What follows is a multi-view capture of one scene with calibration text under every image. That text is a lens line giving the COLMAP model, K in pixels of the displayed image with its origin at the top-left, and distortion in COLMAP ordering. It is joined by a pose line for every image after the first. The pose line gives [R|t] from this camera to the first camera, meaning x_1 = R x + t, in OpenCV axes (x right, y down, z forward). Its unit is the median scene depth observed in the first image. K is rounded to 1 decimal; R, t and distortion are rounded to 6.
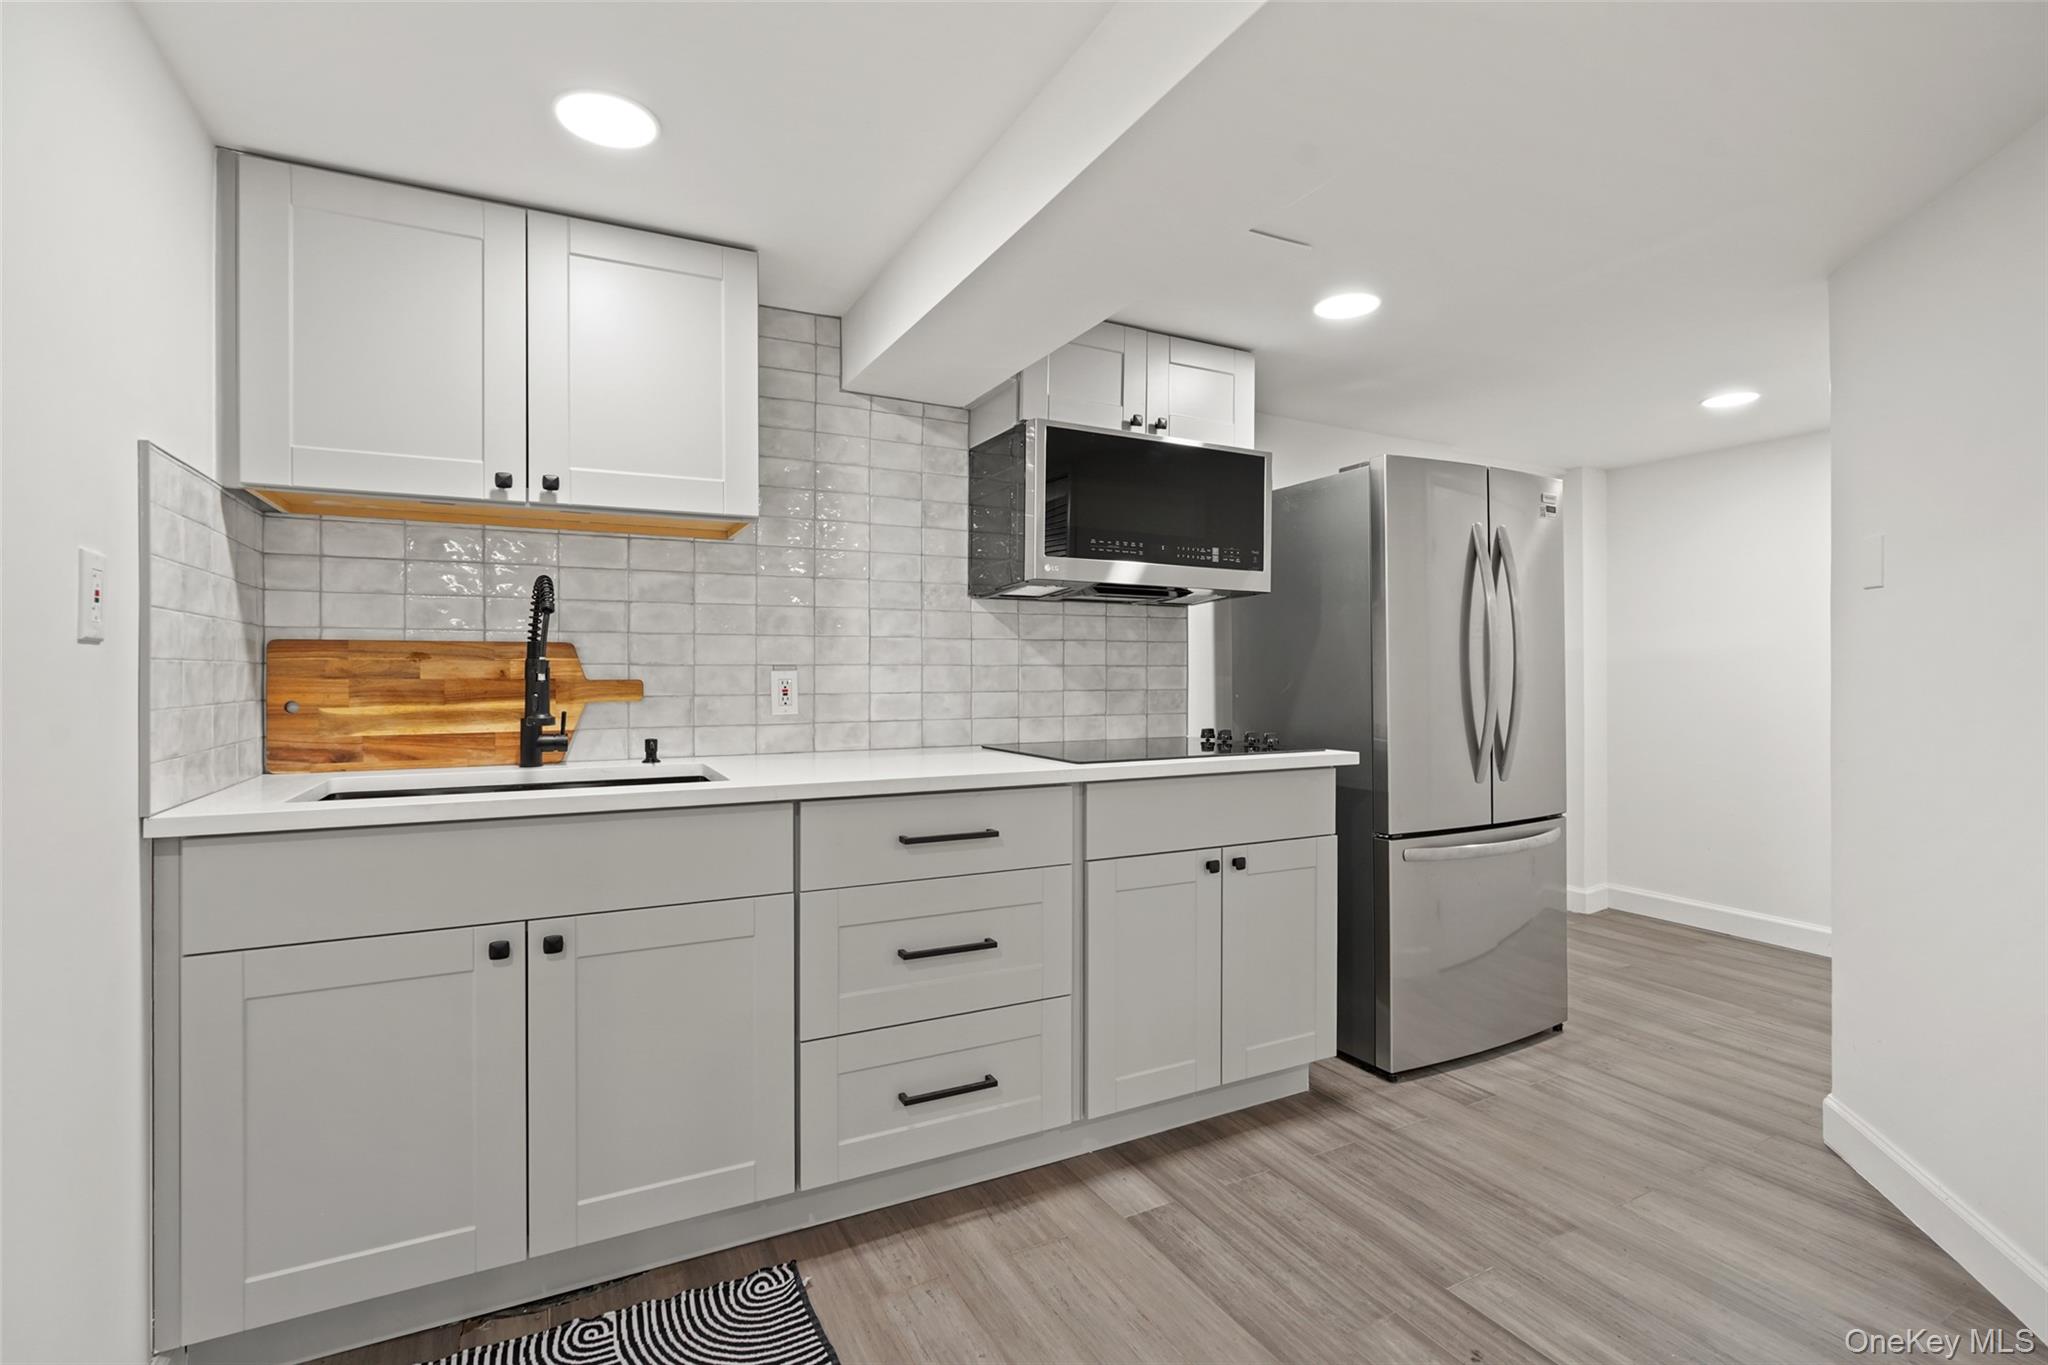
lens RADIAL K [[945.3, 0, 1024.0], [0, 945.3, 682.5], [0, 0, 1]] dist [-0.005957, -0.000032]
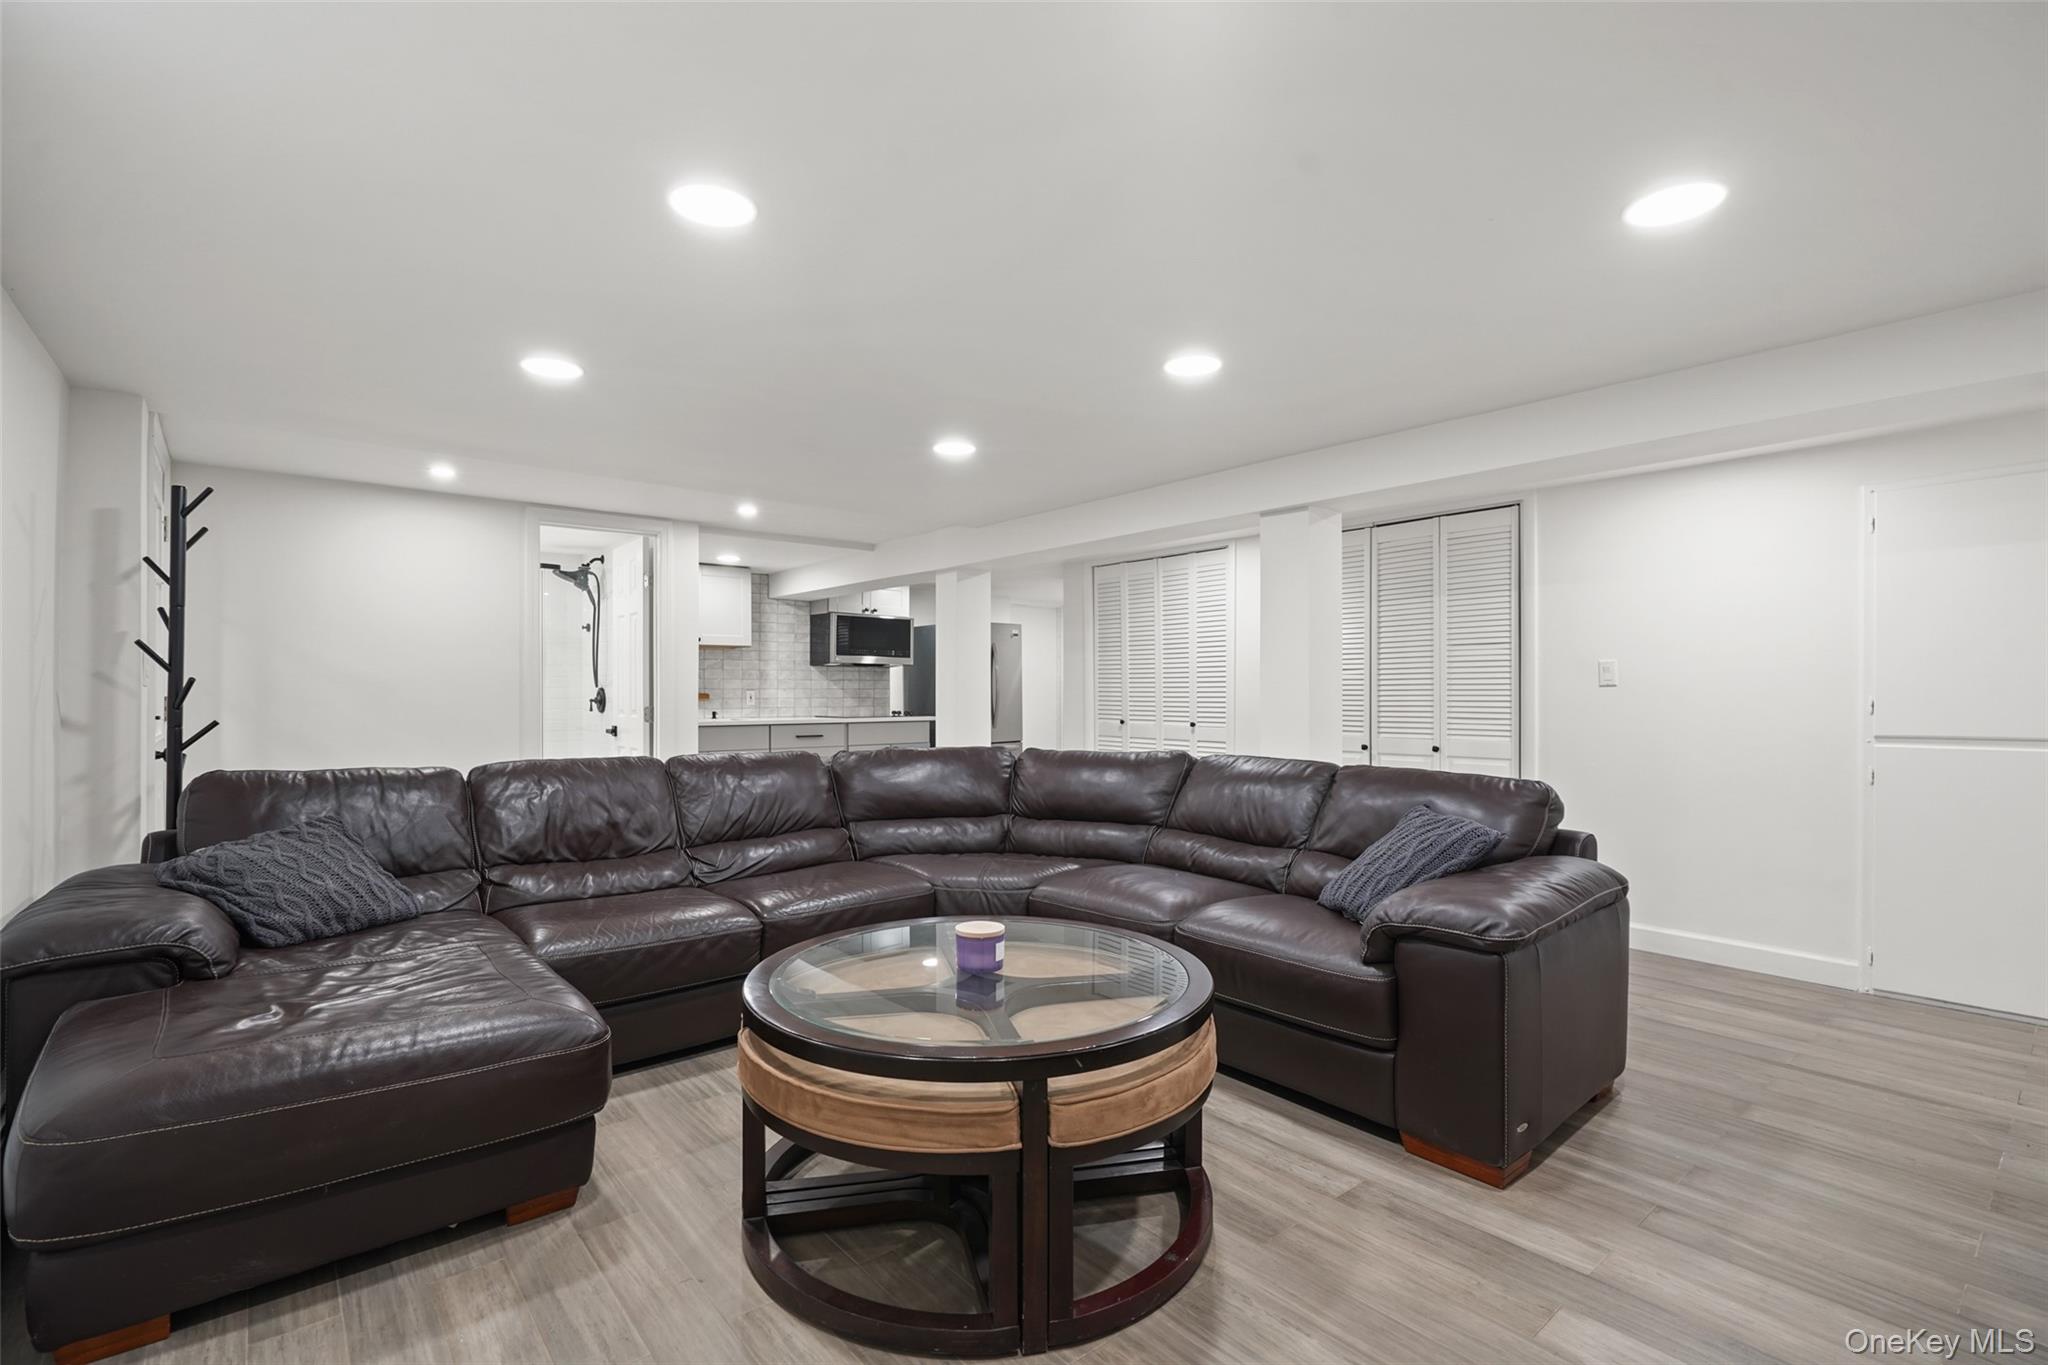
lens RADIAL K [[945.3, 0, 1024.0], [0, 945.3, 682.5], [0, 0, 1]] dist [-0.005957, -0.000032]
pose [[0.977494, 0.001757, 0.210957, -0.028611], [0.002721, 0.999777, -0.020933, 0.025846], [-0.210947, 0.021036, 0.977271, -2.042770]]
